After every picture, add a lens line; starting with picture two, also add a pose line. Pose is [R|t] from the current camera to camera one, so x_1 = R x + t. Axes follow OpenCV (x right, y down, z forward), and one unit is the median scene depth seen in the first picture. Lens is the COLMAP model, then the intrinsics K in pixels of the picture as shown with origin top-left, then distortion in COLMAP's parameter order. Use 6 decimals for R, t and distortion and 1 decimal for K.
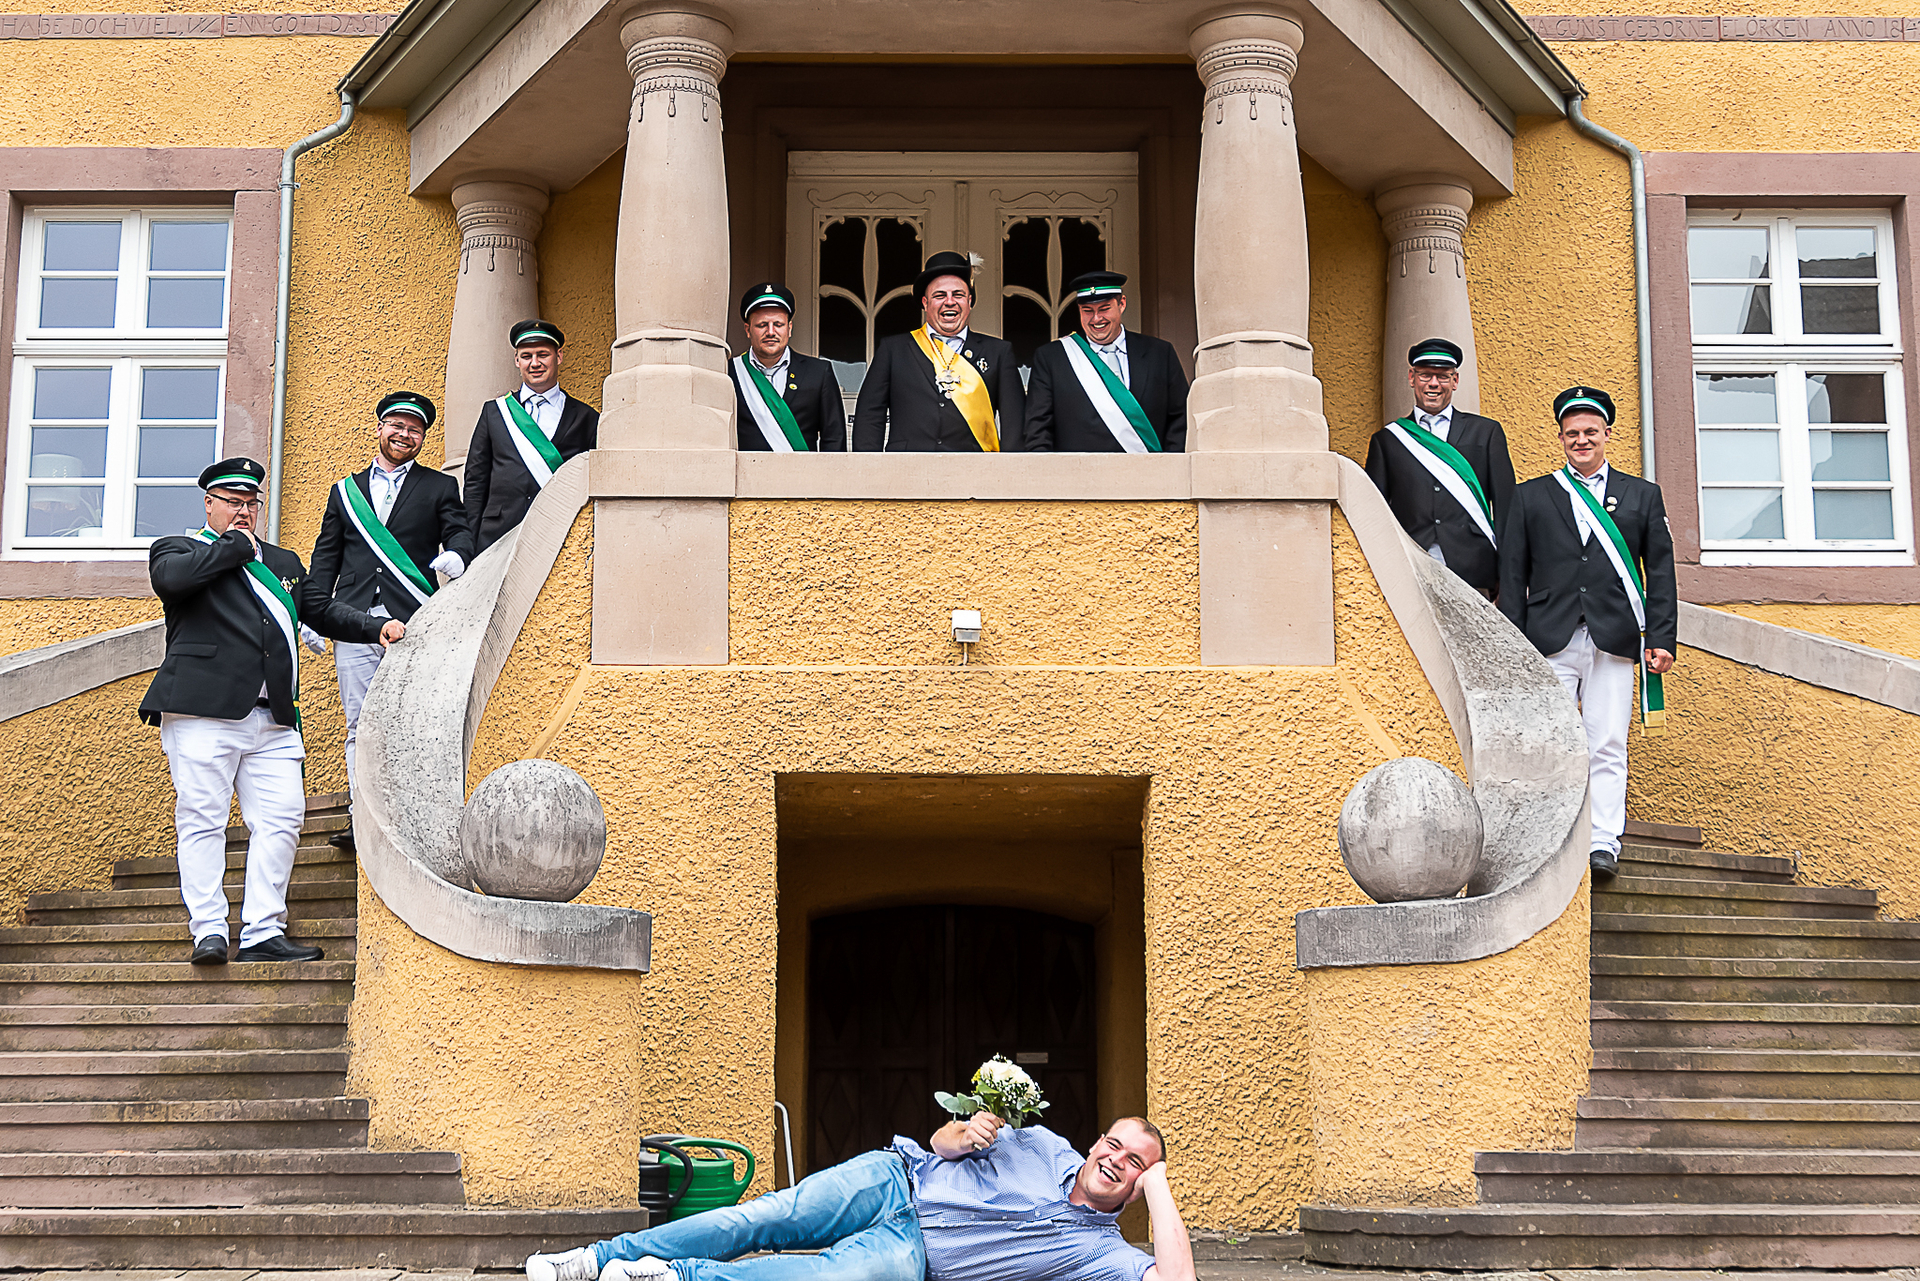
lens RADIAL K [[2744.4, 0, 961.7], [0, 2744.4, 578.9], [0, 0, 1]] dist [-0.027021, 0.000000]
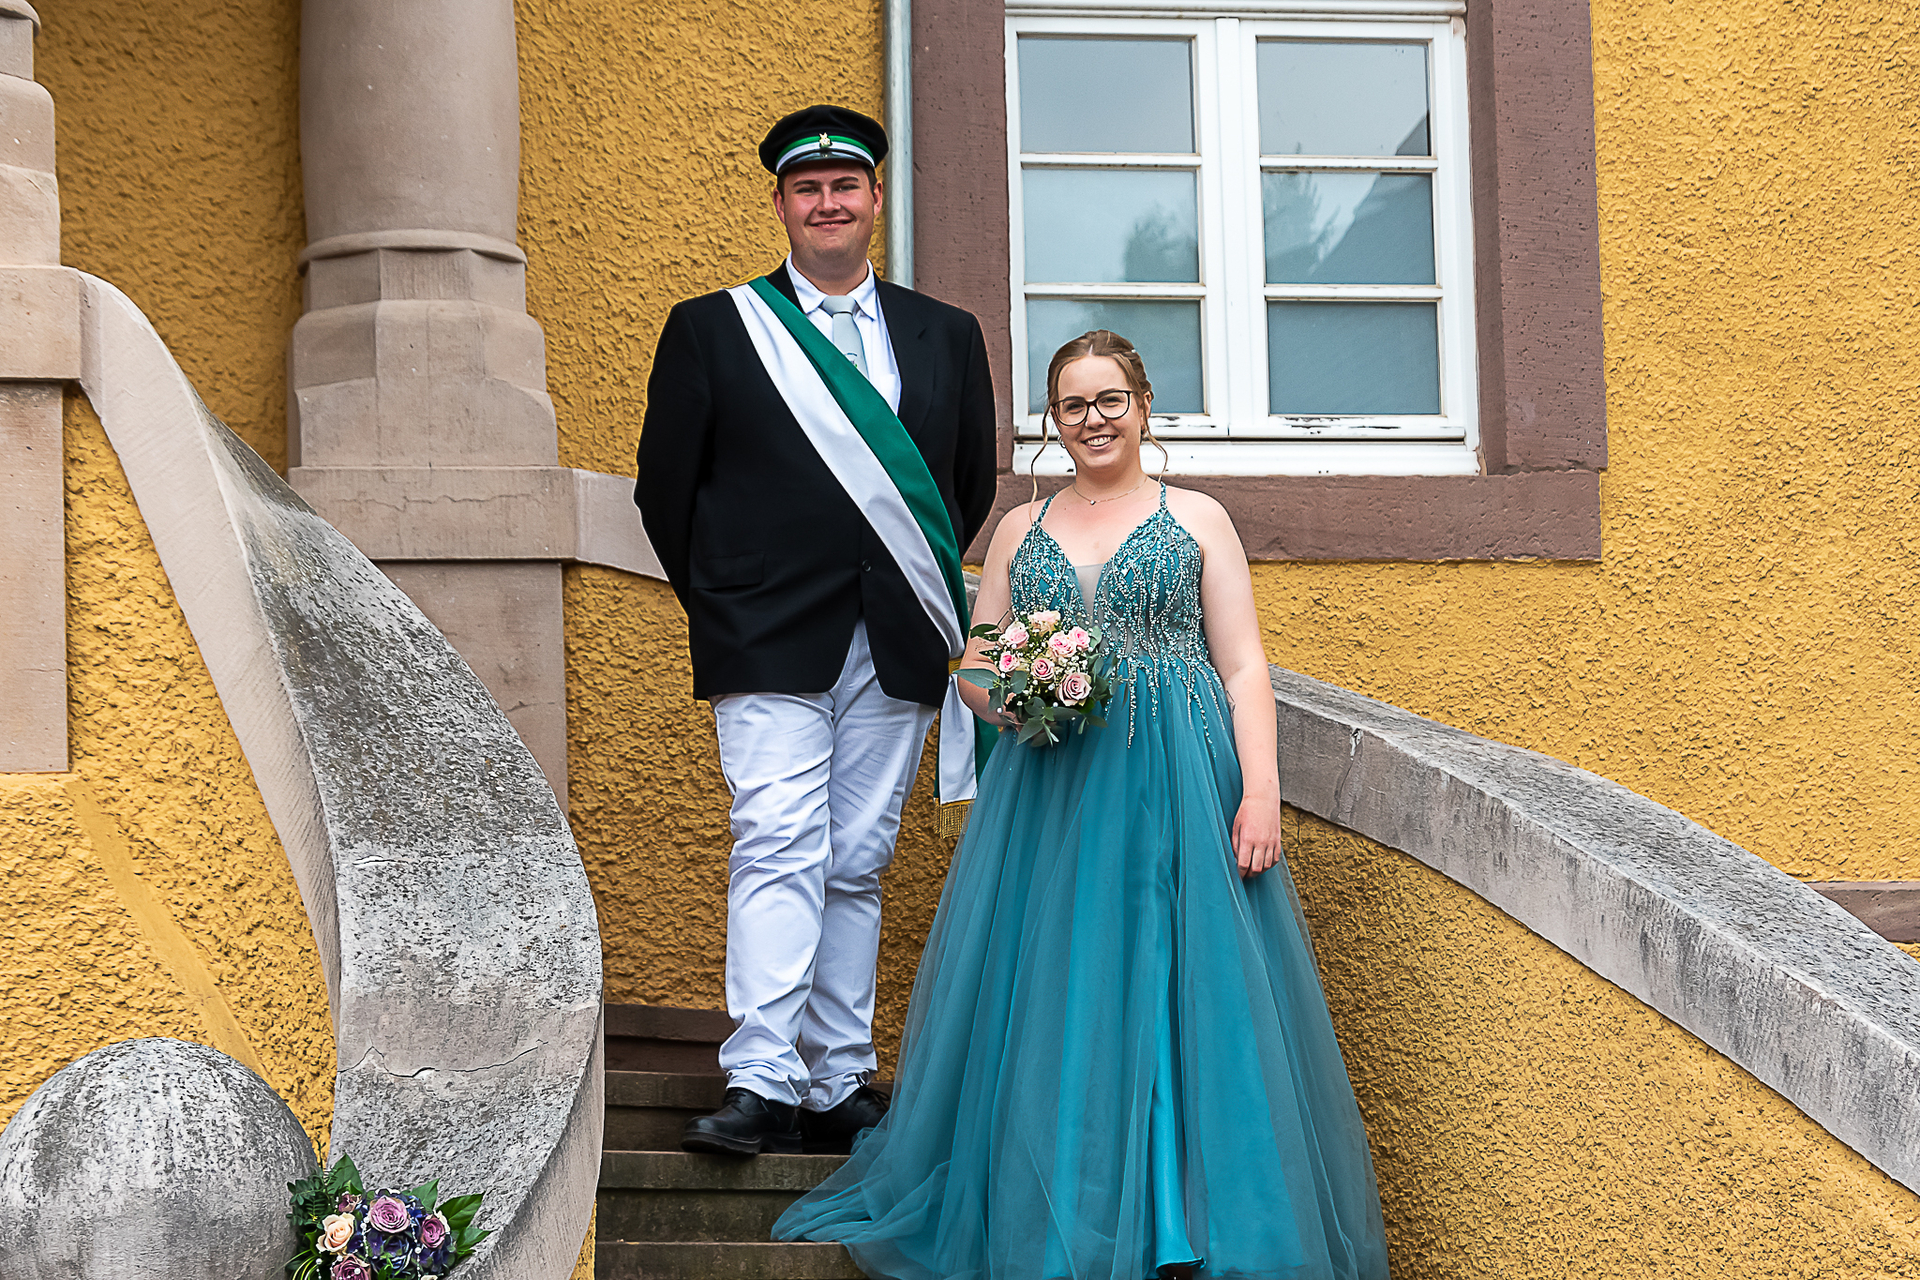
lens RADIAL K [[5826.2, 0, 956.0], [0, 5826.2, 800.9], [0, 0, 1]] dist [0.005372, 0.000000]
pose [[0.980956, -0.008779, 0.194033, 0.095968], [-0.008407, 0.996123, 0.087574, -0.045102], [-0.194049, -0.087537, 0.977078, 0.082827]]
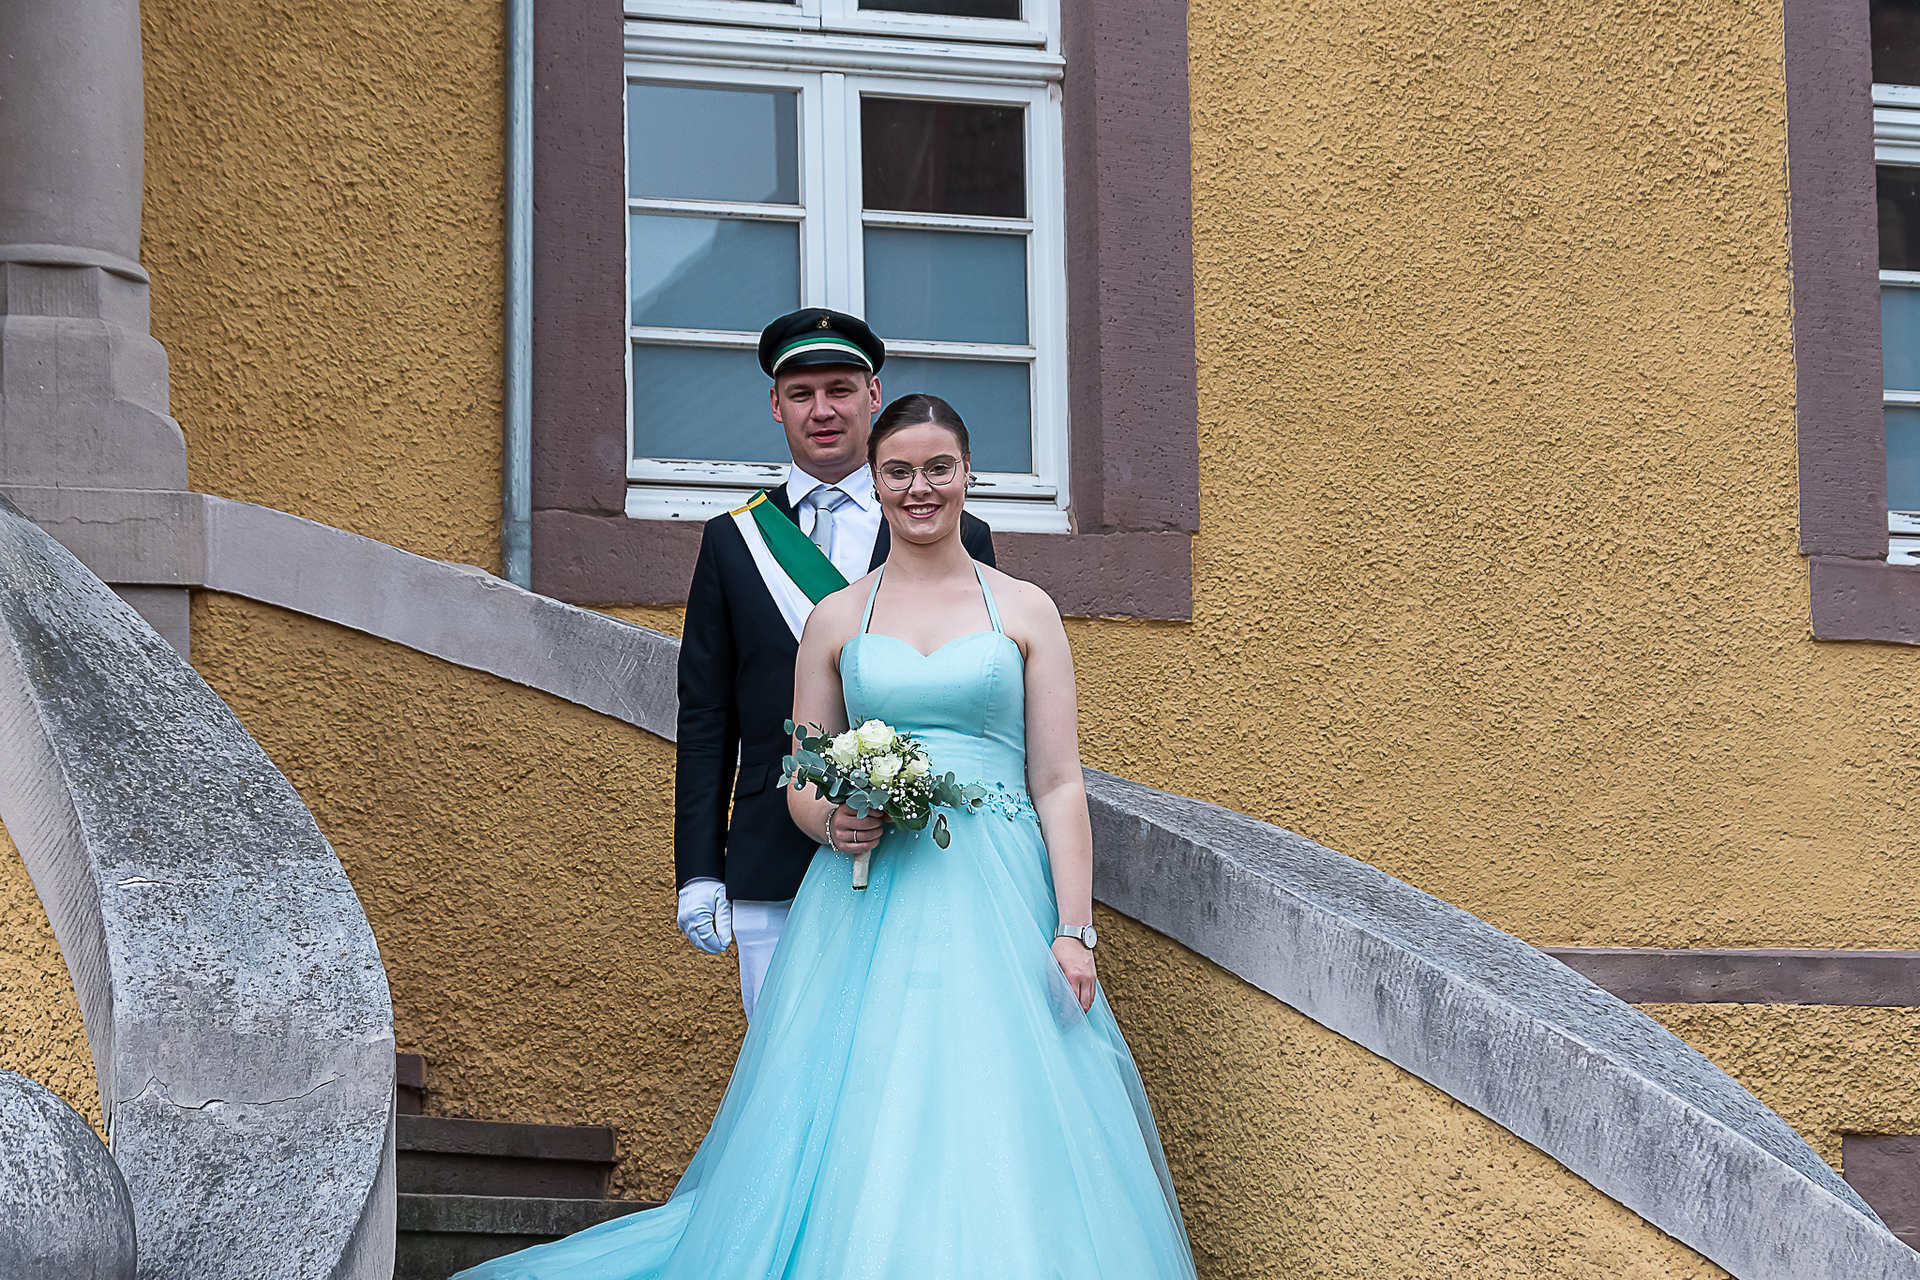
lens RADIAL K [[5429.0, 0, 991.3], [0, 5429.0, 802.8], [0, 0, 1]] dist [0.019239, 0.000000]
pose [[0.939056, 0.017366, 0.343326, 0.028678], [-0.044098, 0.996557, 0.070211, -0.029994], [-0.340925, -0.081072, 0.936588, 0.185644]]
